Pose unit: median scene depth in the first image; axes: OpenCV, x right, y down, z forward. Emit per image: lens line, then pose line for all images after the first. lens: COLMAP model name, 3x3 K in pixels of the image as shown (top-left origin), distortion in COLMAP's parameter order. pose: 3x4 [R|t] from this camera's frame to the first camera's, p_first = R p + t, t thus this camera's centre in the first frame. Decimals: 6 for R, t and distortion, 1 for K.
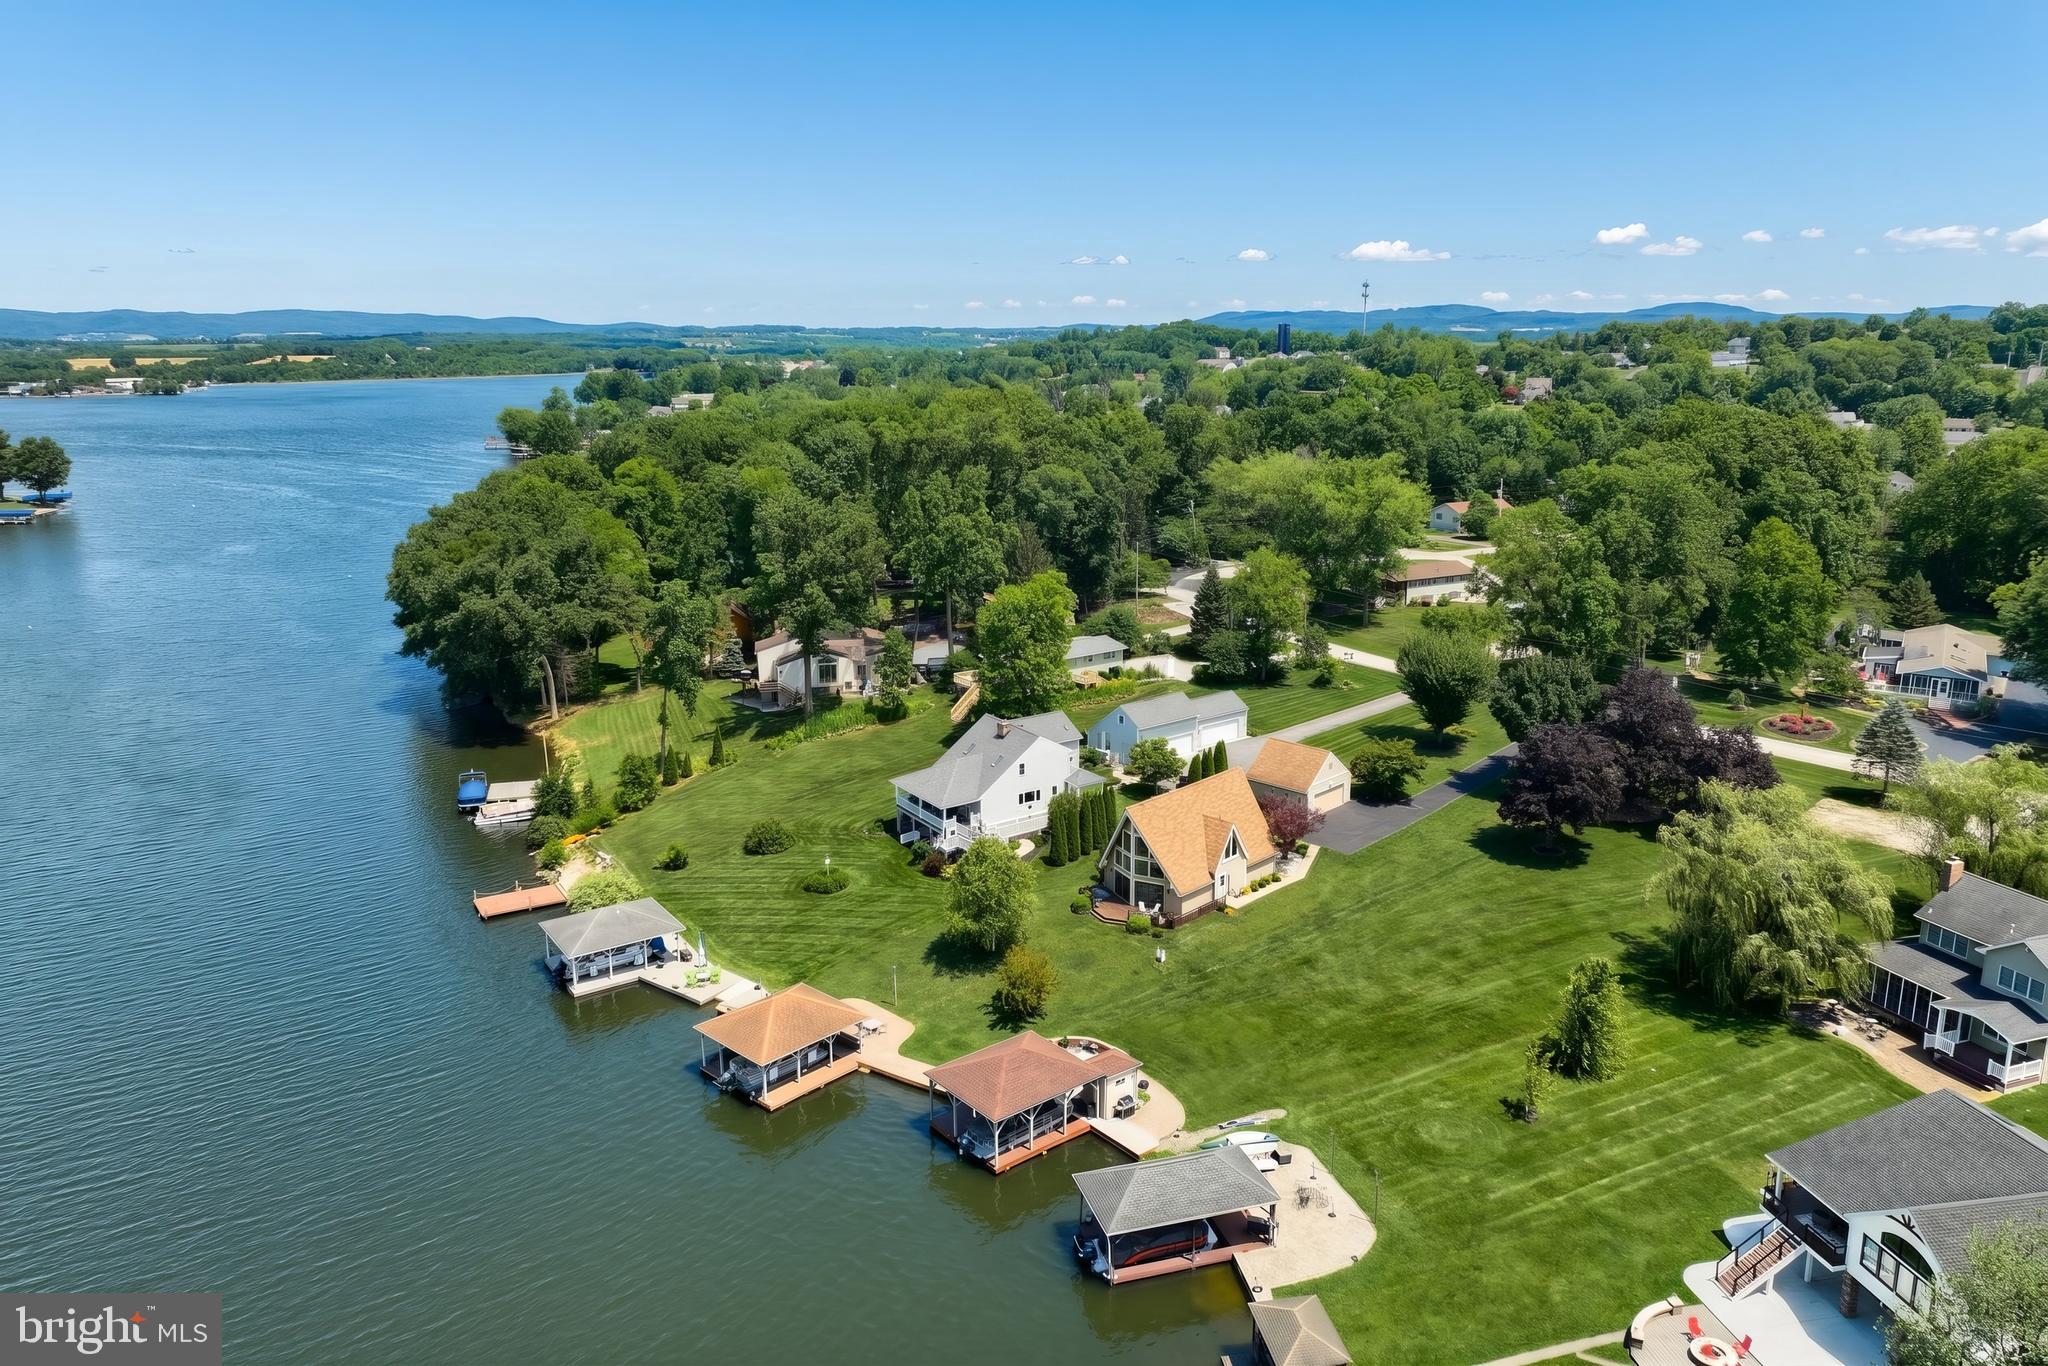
lens RADIAL K [[1452.6, 0, 1031.6], [0, 1452.6, 690.3], [0, 0, 1]] dist [0.001599, 0.013366]
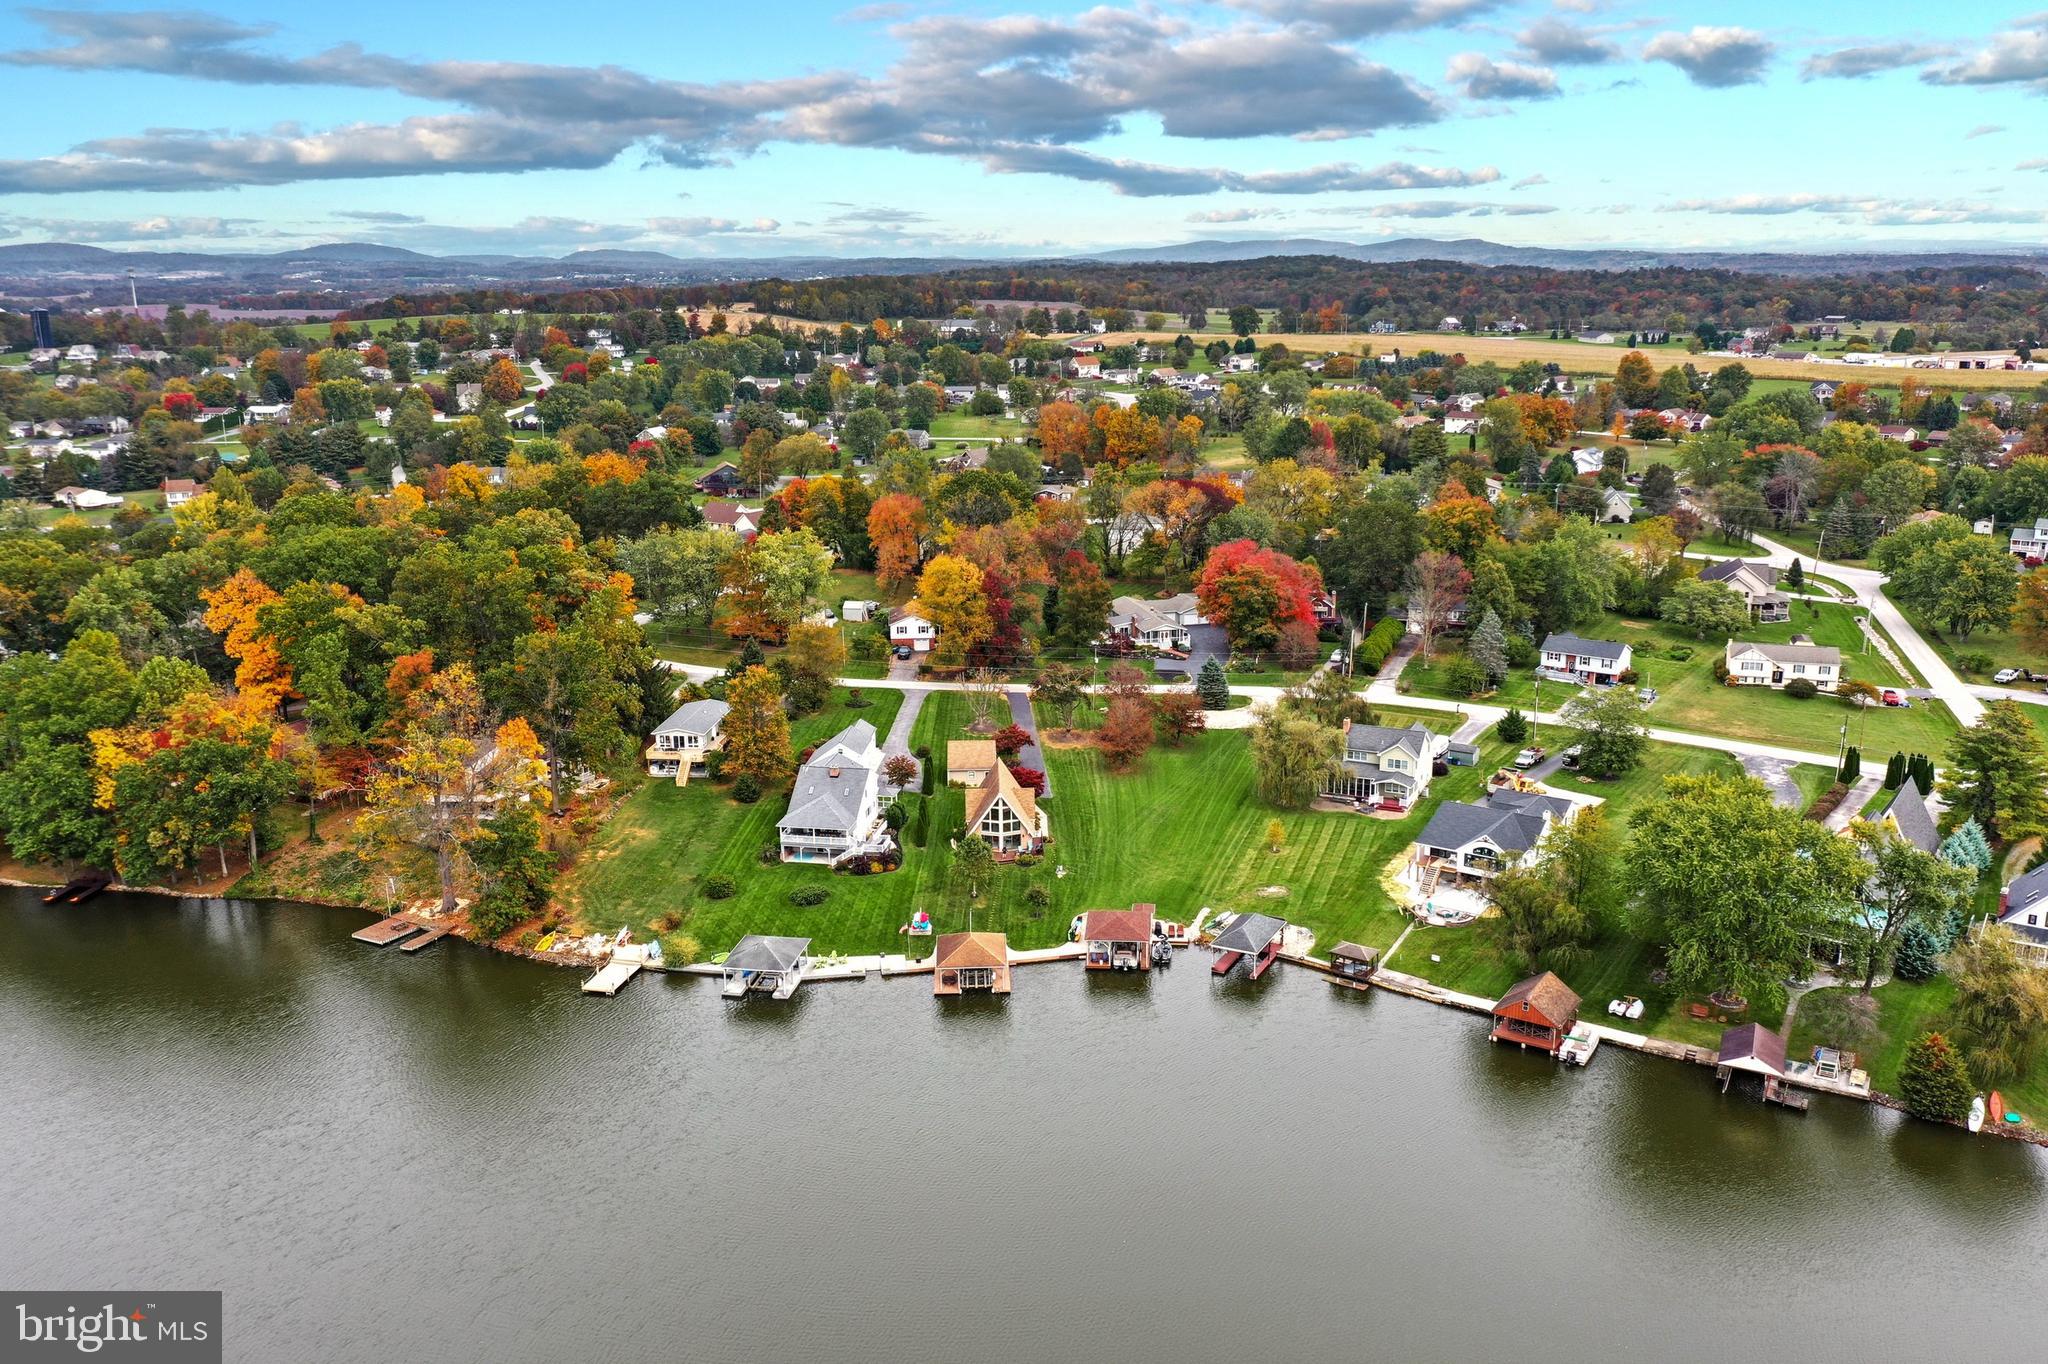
lens RADIAL K [[1661.4, 0, 1022.4], [0, 1661.4, 679.4], [0, 0, 1]] dist [0.005992, 0.003700]
pose [[0.694743, -0.175604, 0.697492, -0.966424], [0.176799, 0.981679, 0.071049, -0.137742], [-0.697190, 0.073955, 0.713061, -0.280982]]
